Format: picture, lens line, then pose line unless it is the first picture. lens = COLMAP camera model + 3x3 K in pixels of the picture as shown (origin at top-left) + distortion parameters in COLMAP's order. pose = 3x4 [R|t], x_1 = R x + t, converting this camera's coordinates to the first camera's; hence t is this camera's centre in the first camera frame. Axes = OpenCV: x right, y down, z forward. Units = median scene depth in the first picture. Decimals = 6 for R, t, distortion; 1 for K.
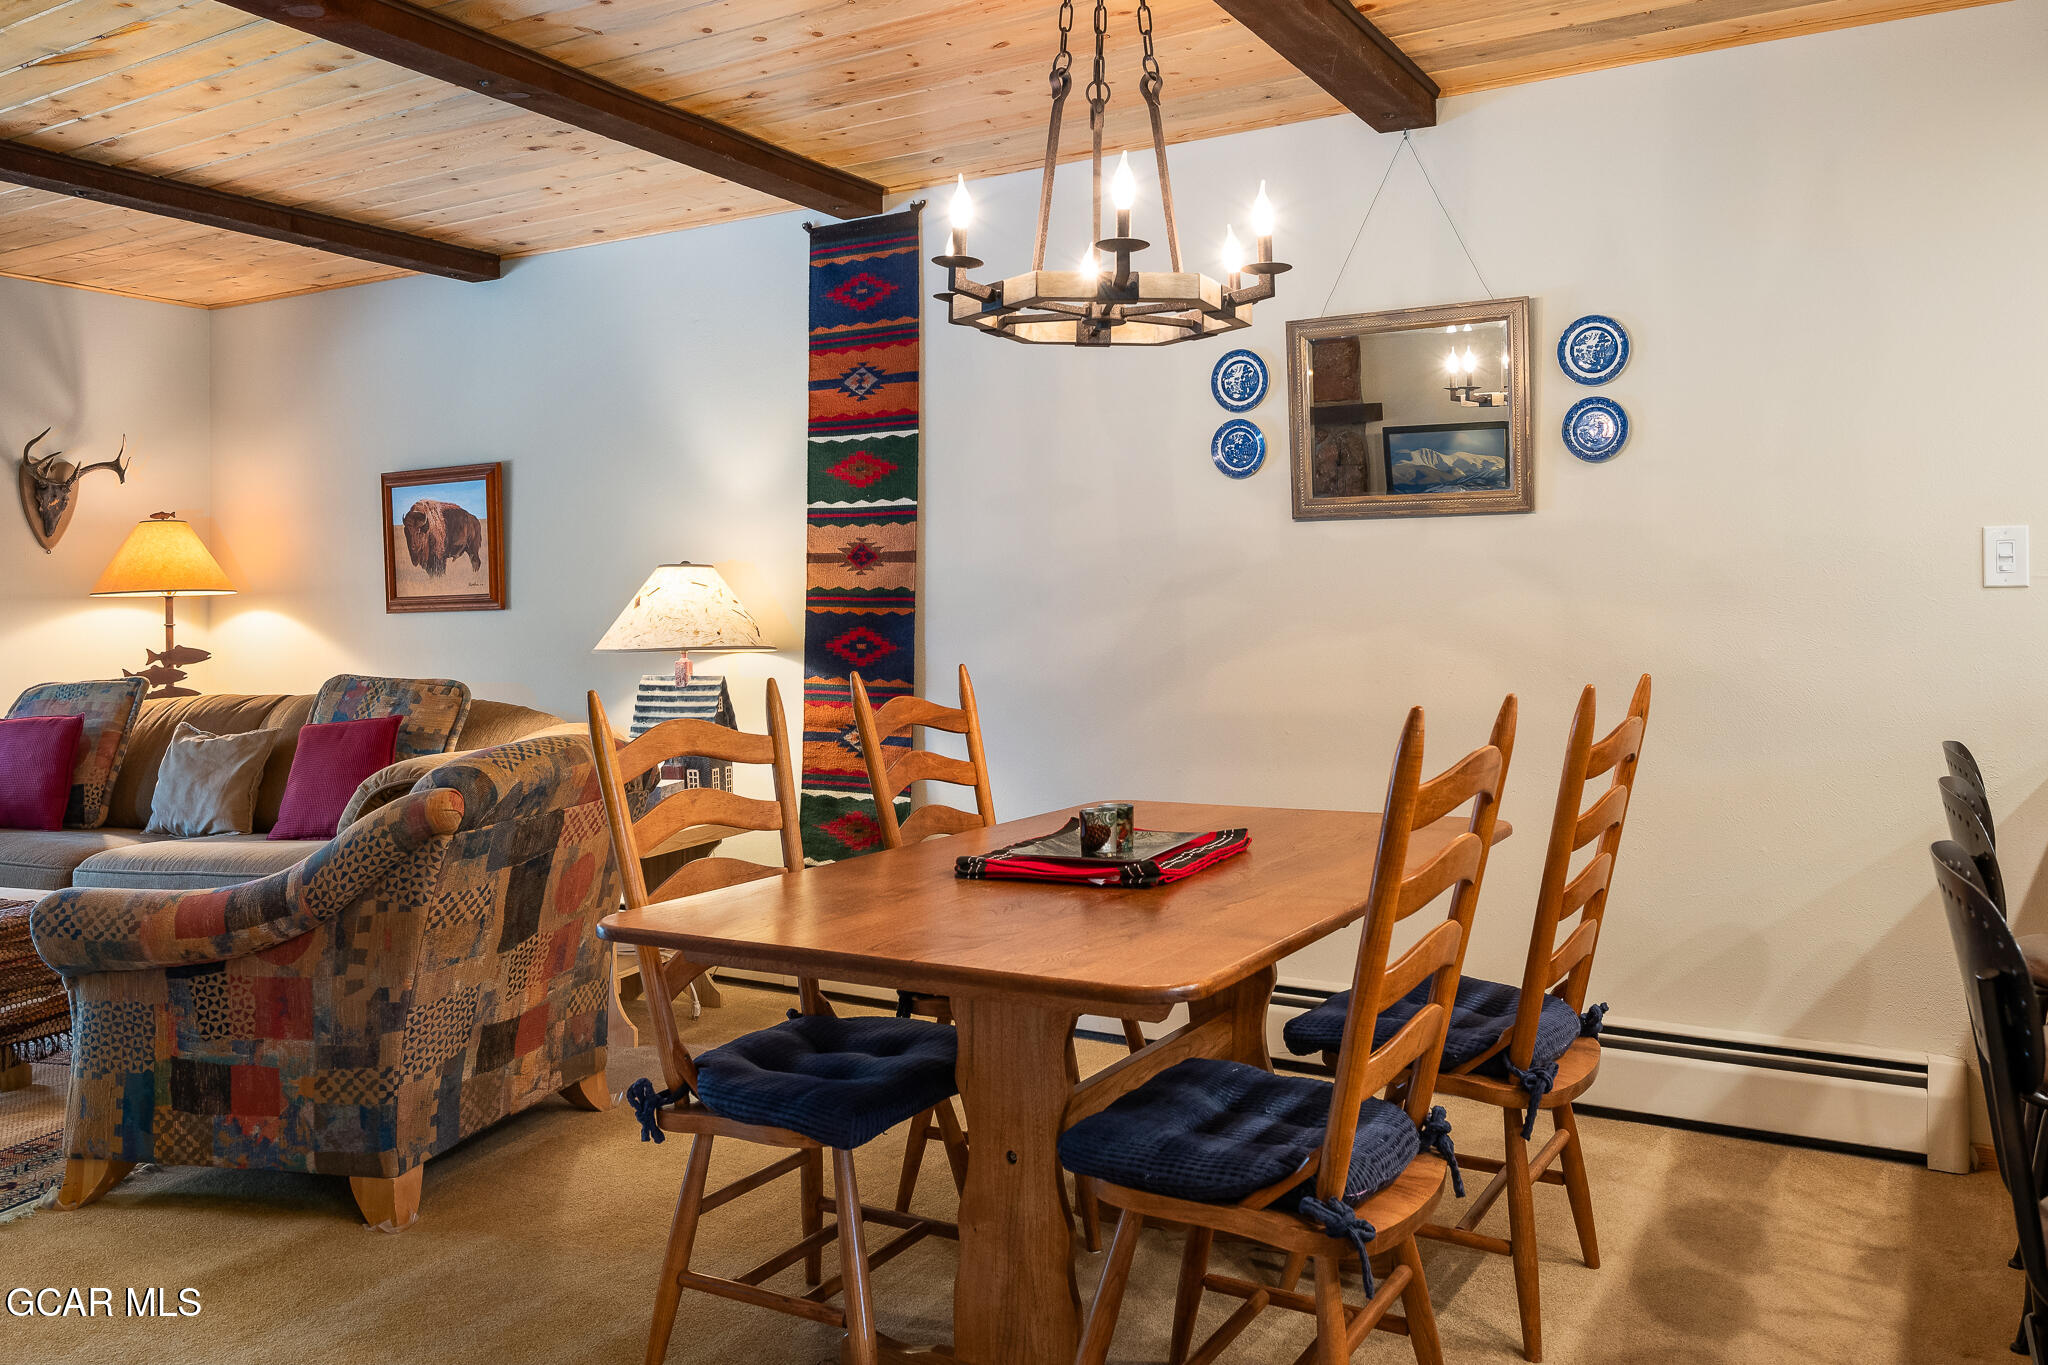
lens RADIAL K [[1554.9, 0, 1084.4], [0, 1554.9, 592.6], [0, 0, 1]] dist [-0.009950, 0.014822]
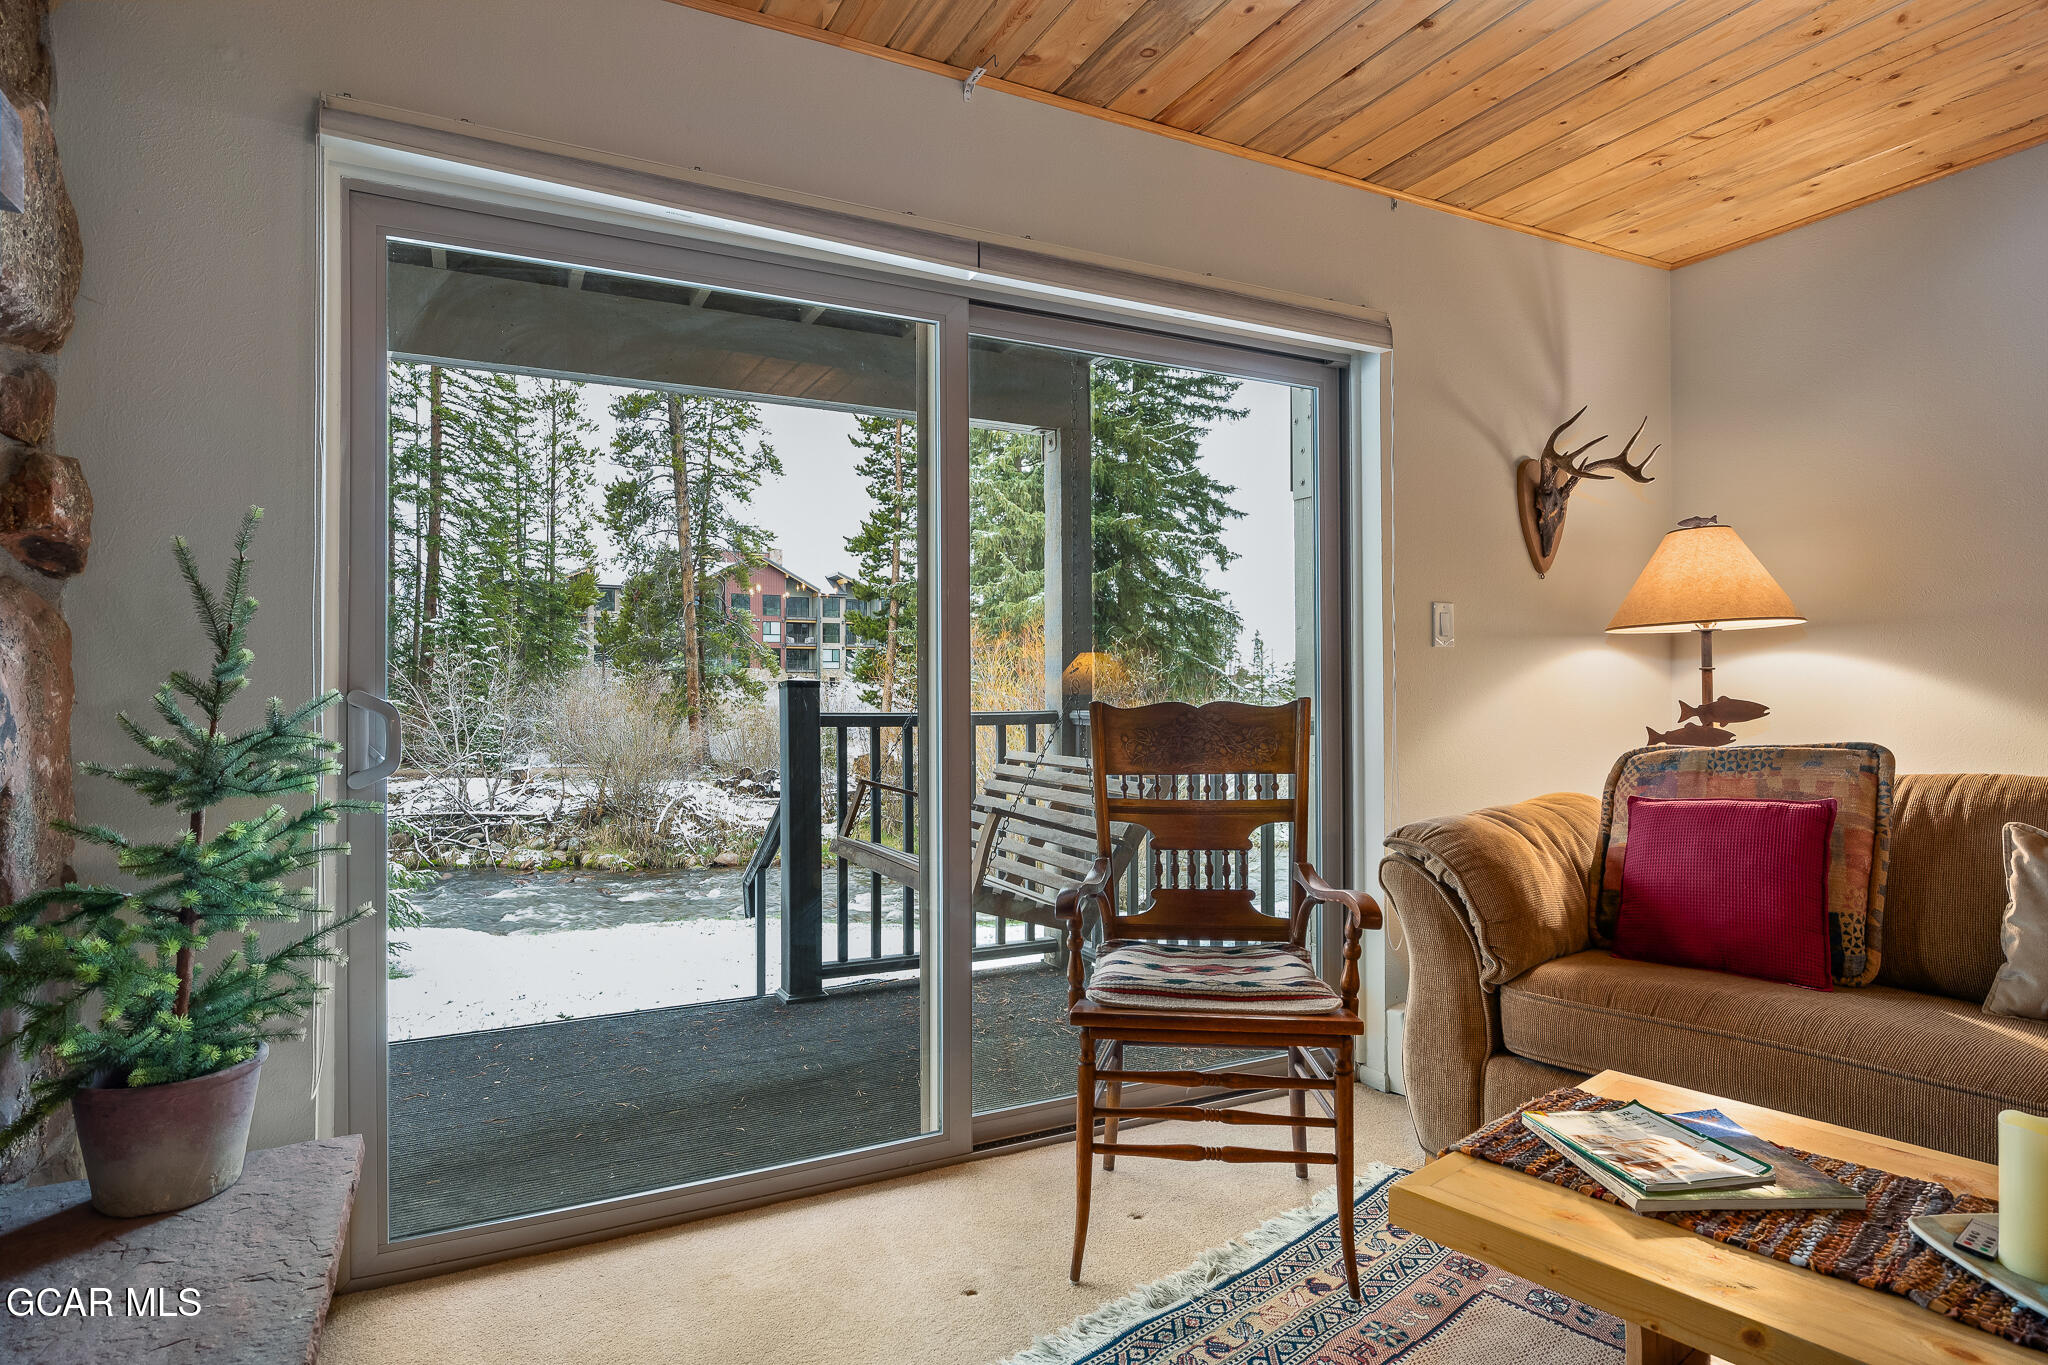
lens RADIAL K [[1100.9, 0, 1013.7], [0, 1100.9, 681.6], [0, 0, 1]] dist [0.000246, -0.000960]
pose [[0.833451, 0.000143, -0.552593, -0.713556], [0.004022, 0.999972, 0.006325, 0.027605], [0.552579, -0.007494, 0.833427, 0.471007]]
